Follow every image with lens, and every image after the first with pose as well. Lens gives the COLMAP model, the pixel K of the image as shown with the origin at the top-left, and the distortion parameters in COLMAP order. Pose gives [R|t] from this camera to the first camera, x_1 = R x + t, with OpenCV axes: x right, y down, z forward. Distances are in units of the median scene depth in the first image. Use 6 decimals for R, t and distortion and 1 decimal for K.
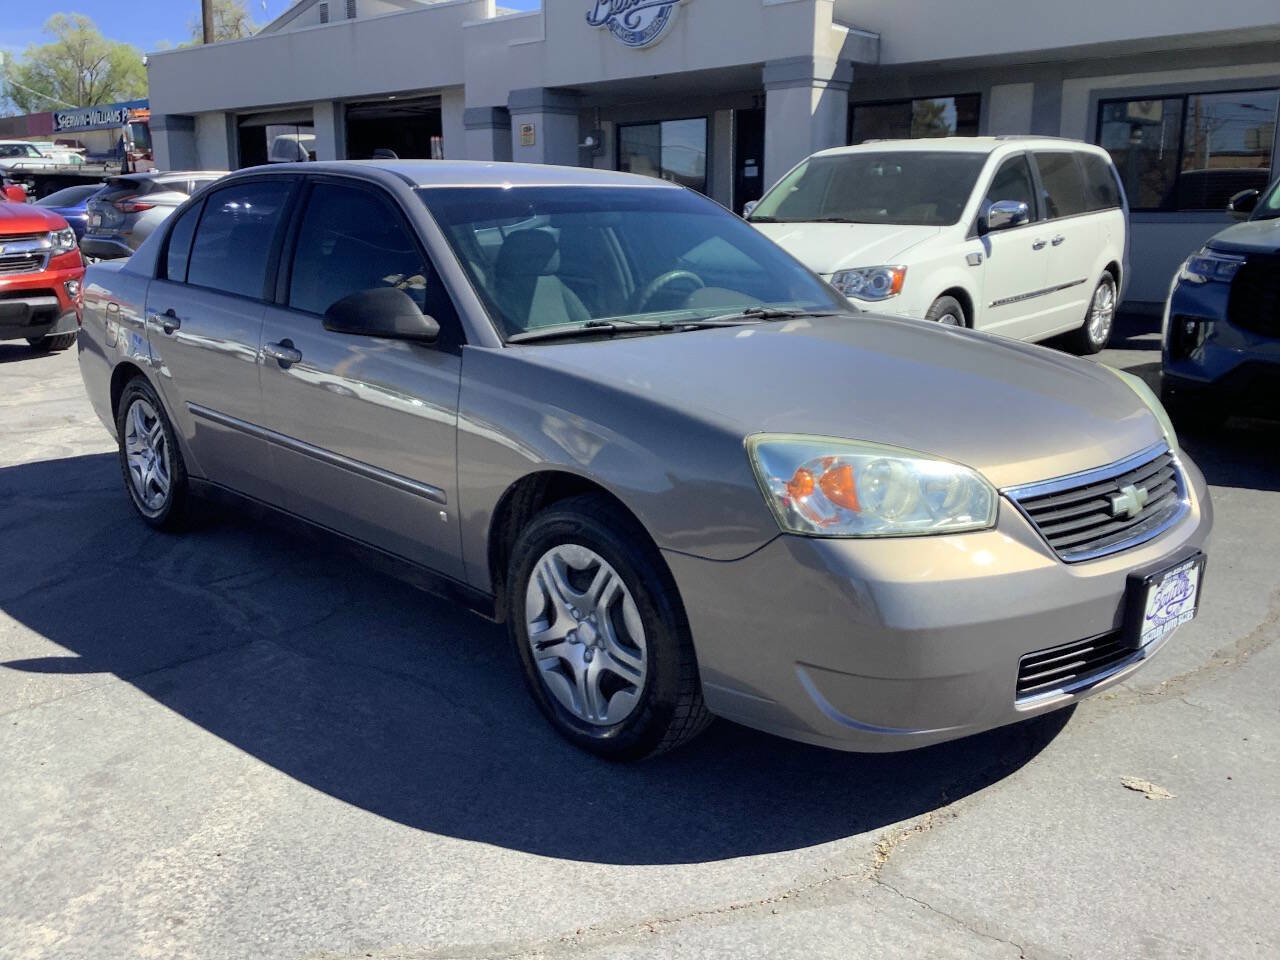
lens RADIAL K [[1142.1, 0, 640.0], [0, 1142.1, 480.0], [0, 0, 1]] dist [0.098350, -0.171774]
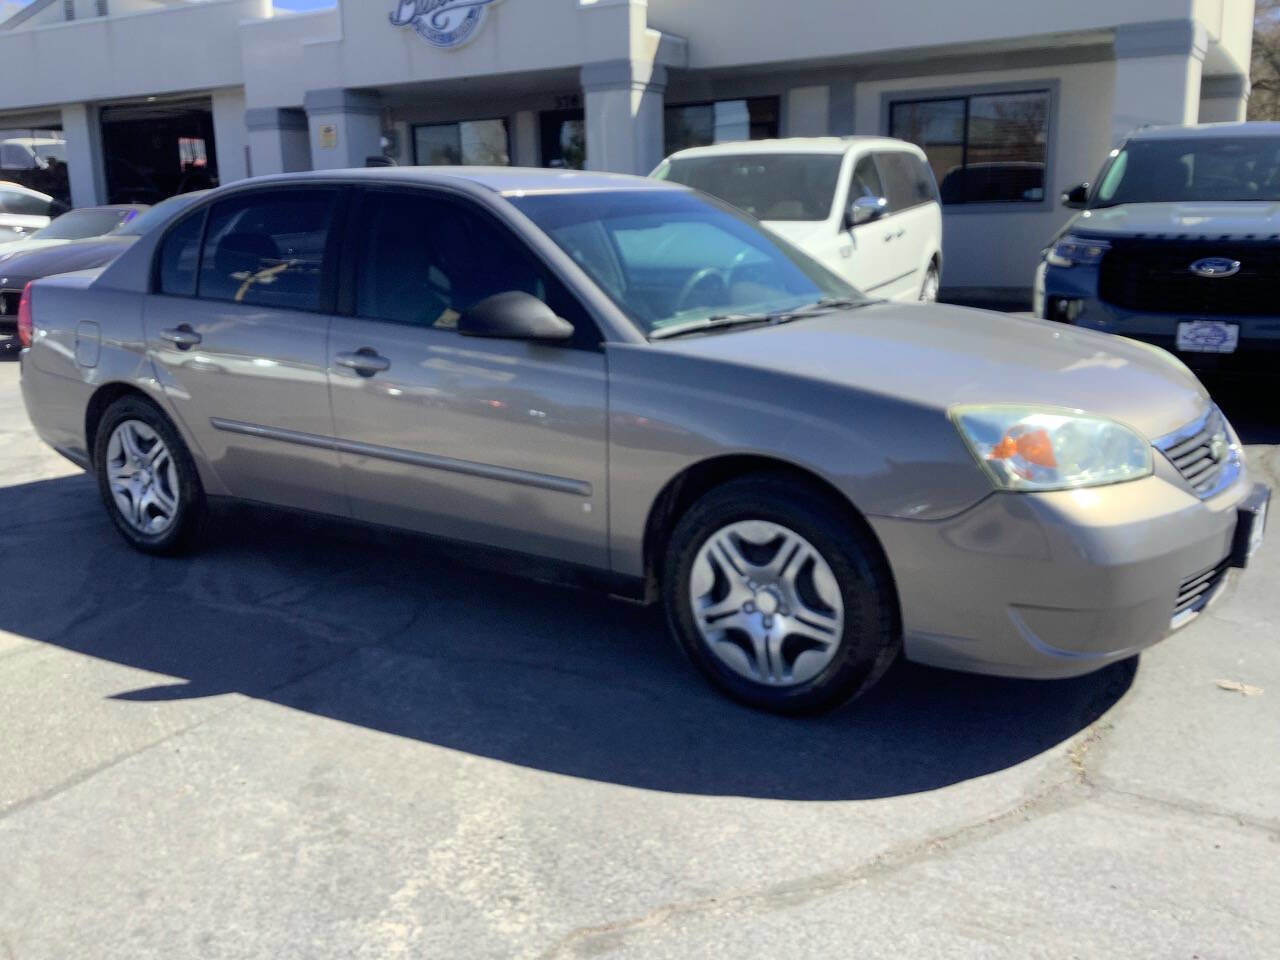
lens RADIAL K [[1142.1, 0, 640.0], [0, 1142.1, 480.0], [0, 0, 1]] dist [0.098350, -0.171774]
pose [[0.976723, -0.068714, 0.203199, -0.215552], [0.068636, 0.997614, 0.007443, 0.001174], [-0.203225, 0.006677, 0.979109, -0.022630]]
